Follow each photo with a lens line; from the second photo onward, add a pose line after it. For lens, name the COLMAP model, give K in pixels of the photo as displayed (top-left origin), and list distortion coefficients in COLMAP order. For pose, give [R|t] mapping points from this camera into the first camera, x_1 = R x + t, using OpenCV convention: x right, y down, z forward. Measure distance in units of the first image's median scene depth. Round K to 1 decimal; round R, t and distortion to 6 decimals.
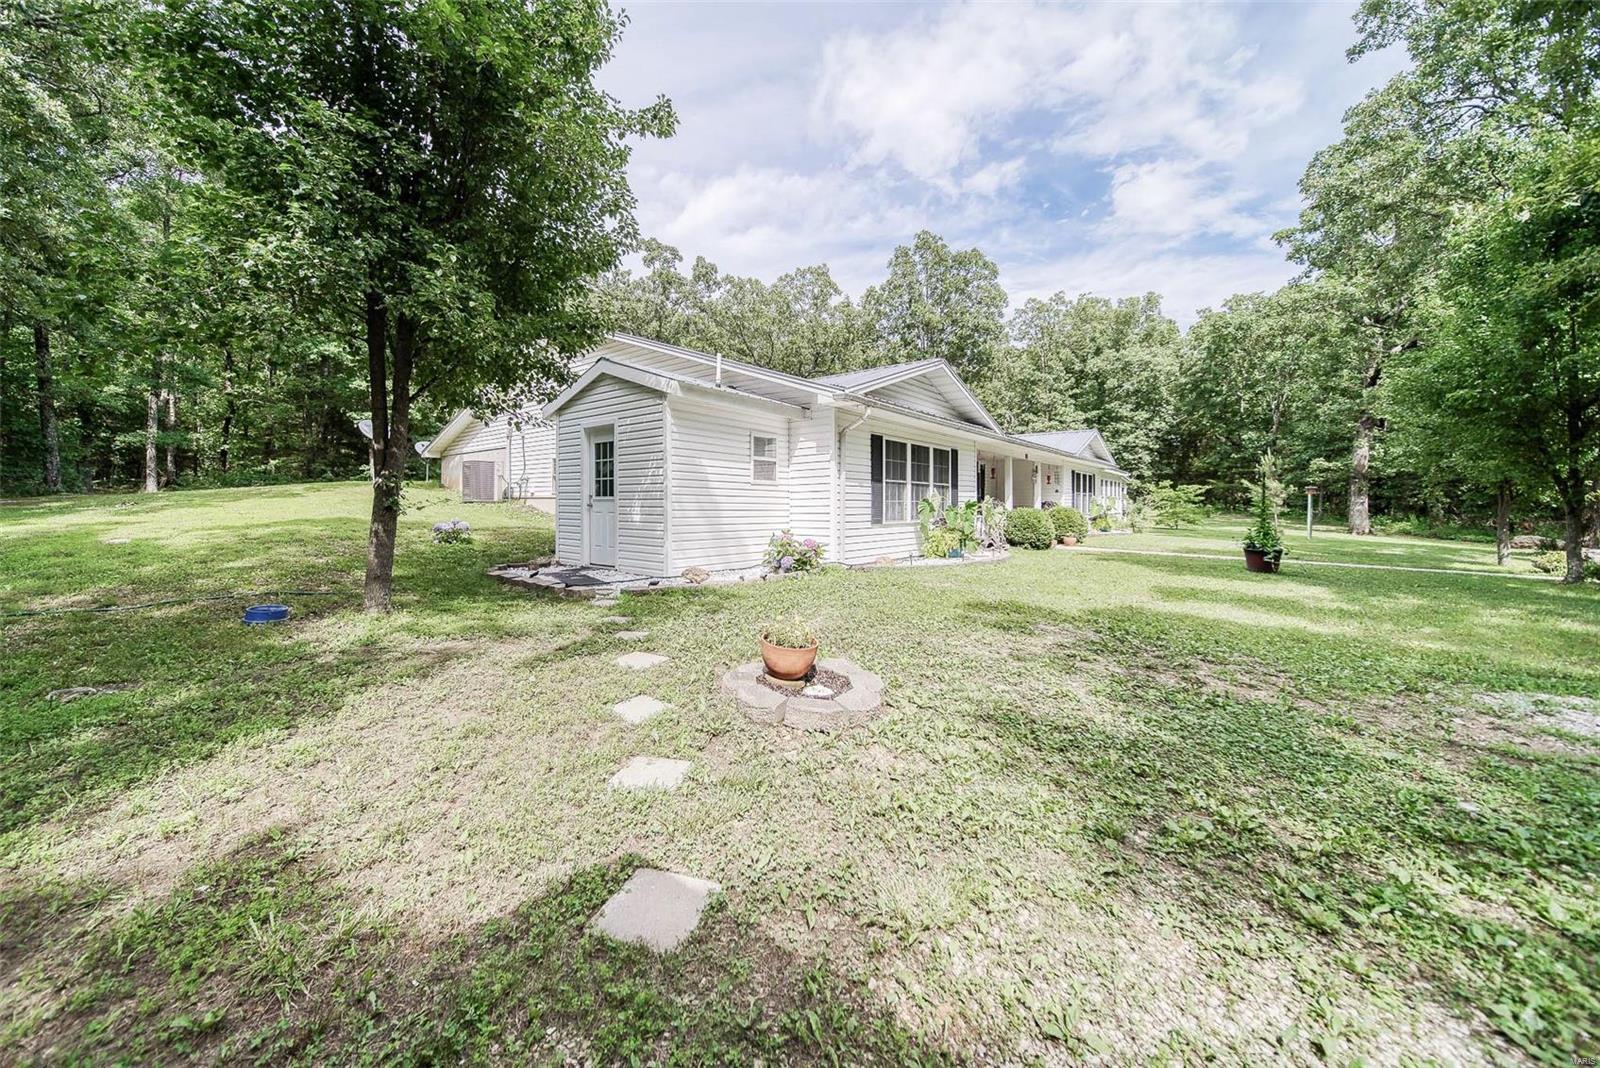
lens RADIAL K [[567.8, 0, 805.4], [0, 567.8, 518.1], [0, 0, 1]] dist [-0.002020, -0.000334]
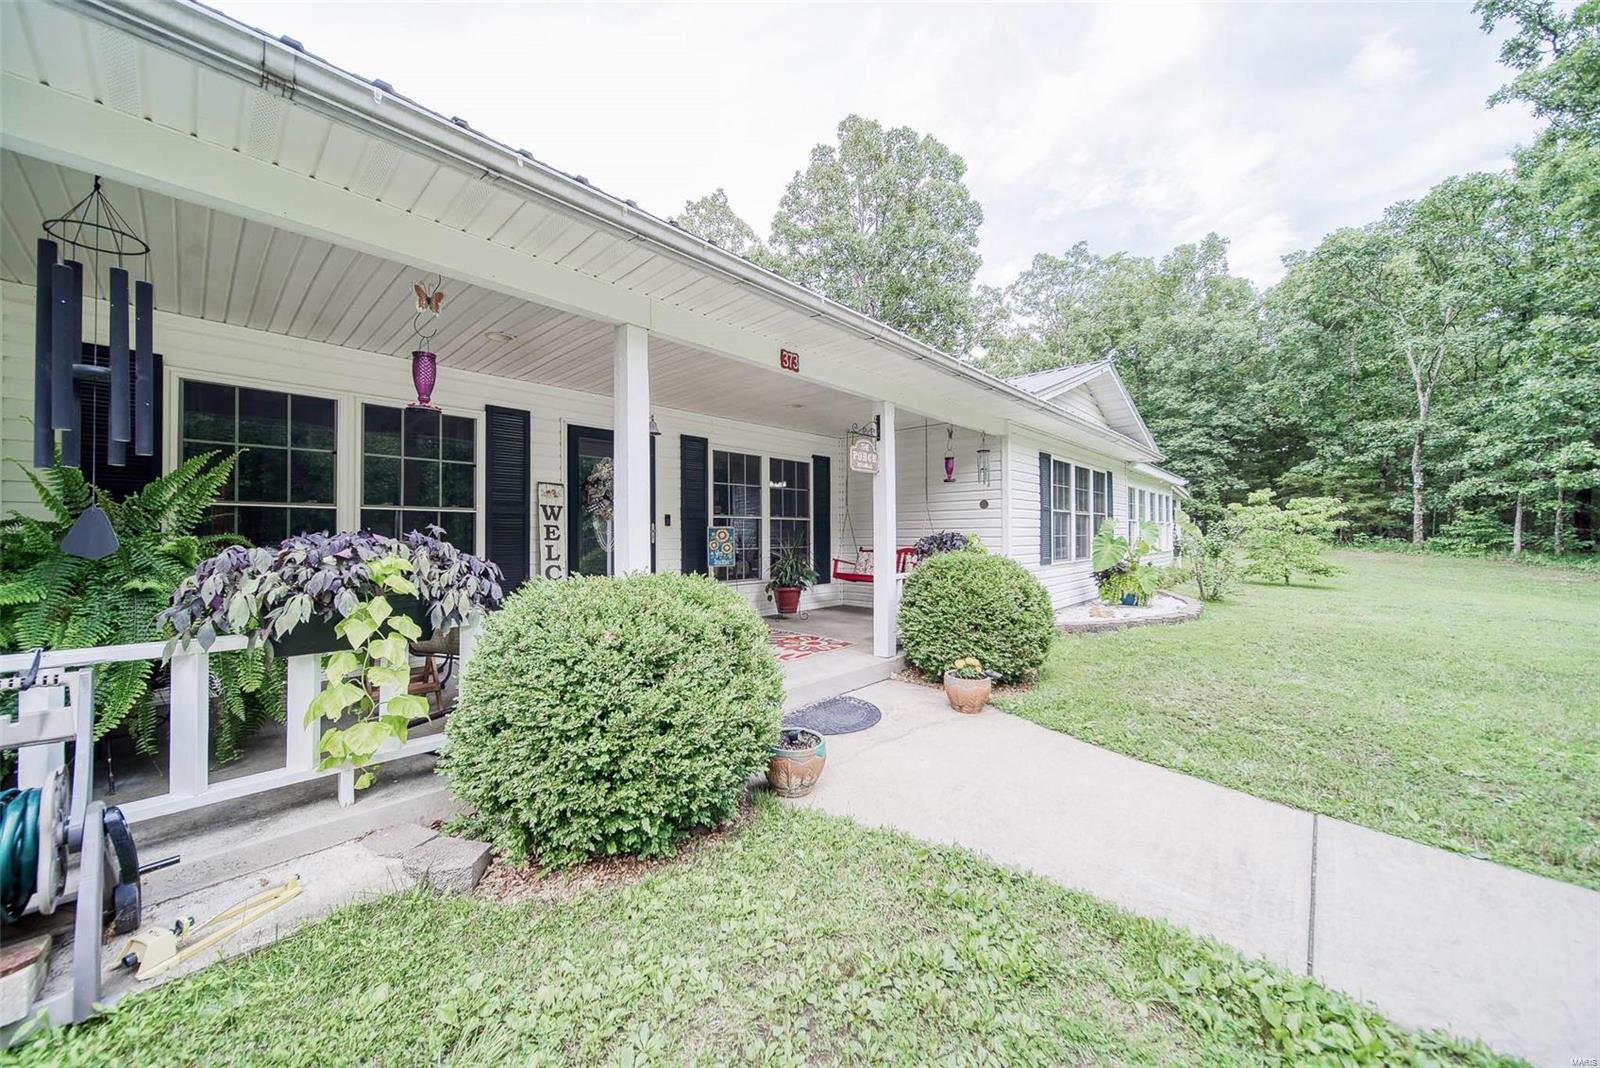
lens RADIAL K [[567.8, 0, 795.4], [0, 567.8, 535.6], [0, 0, 1]] dist [-0.002020, -0.000334]
pose [[0.997117, 0.000144, -0.075884, 0.147754], [-0.001479, 0.999845, -0.017535, -0.008856], [0.075869, 0.017597, 0.996962, 0.267904]]
